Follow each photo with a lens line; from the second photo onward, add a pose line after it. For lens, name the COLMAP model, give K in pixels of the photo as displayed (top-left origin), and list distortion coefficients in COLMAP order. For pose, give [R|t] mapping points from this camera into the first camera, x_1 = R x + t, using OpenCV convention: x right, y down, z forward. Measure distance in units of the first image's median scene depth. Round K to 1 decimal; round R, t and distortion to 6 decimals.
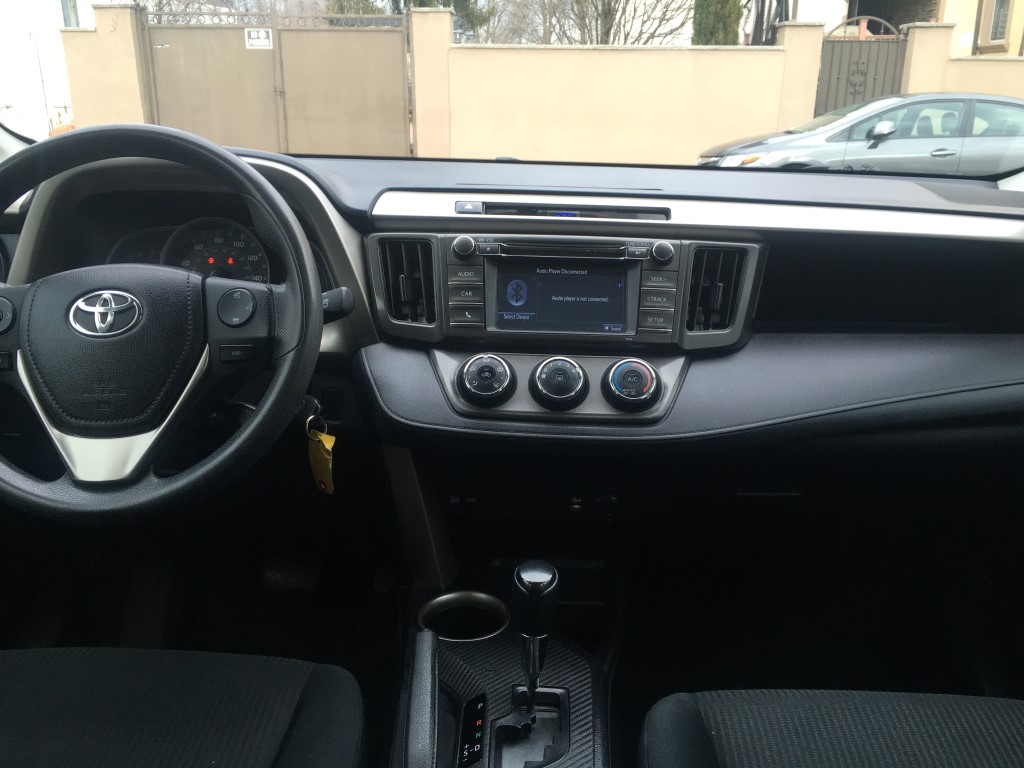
lens RADIAL K [[868.8, 0, 510.7], [0, 868.8, 383.4], [0, 0, 1]] dist [0.086287, -0.116458]
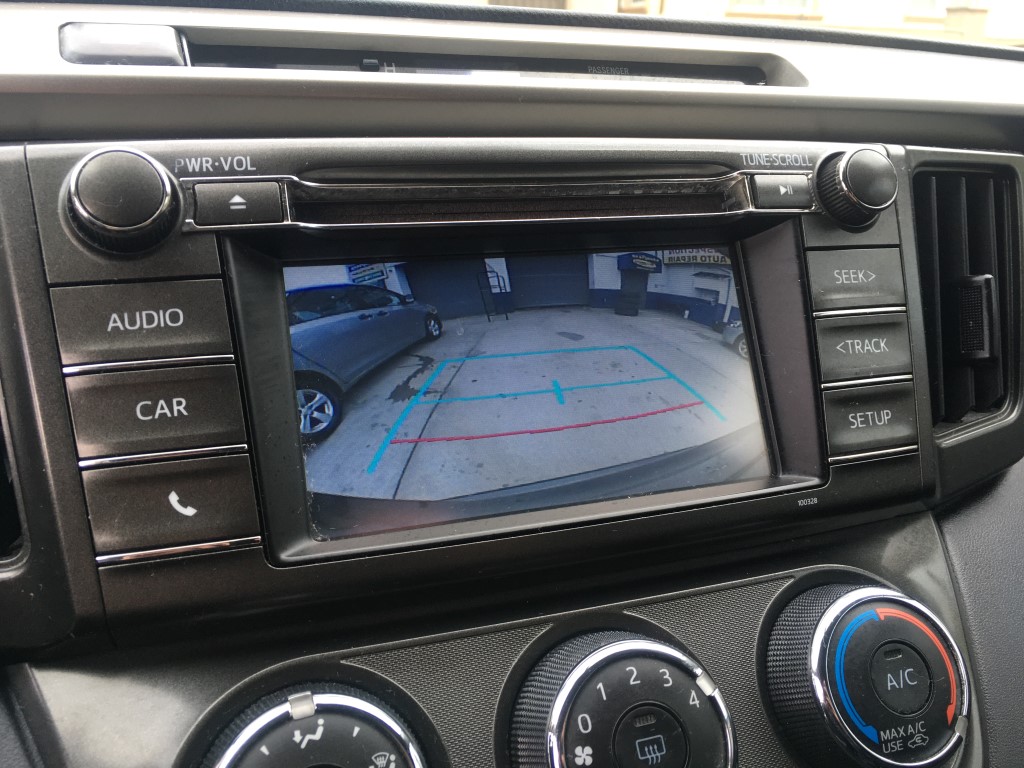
lens RADIAL K [[868.8, 0, 511.4], [0, 868.8, 378.3], [0, 0, 1]] dist [0.086287, -0.116458]
pose [[0.929671, -0.119075, 0.348615, -0.044932], [0.106774, 0.992796, 0.054366, -0.113530], [-0.352577, -0.013320, 0.935688, 0.757345]]
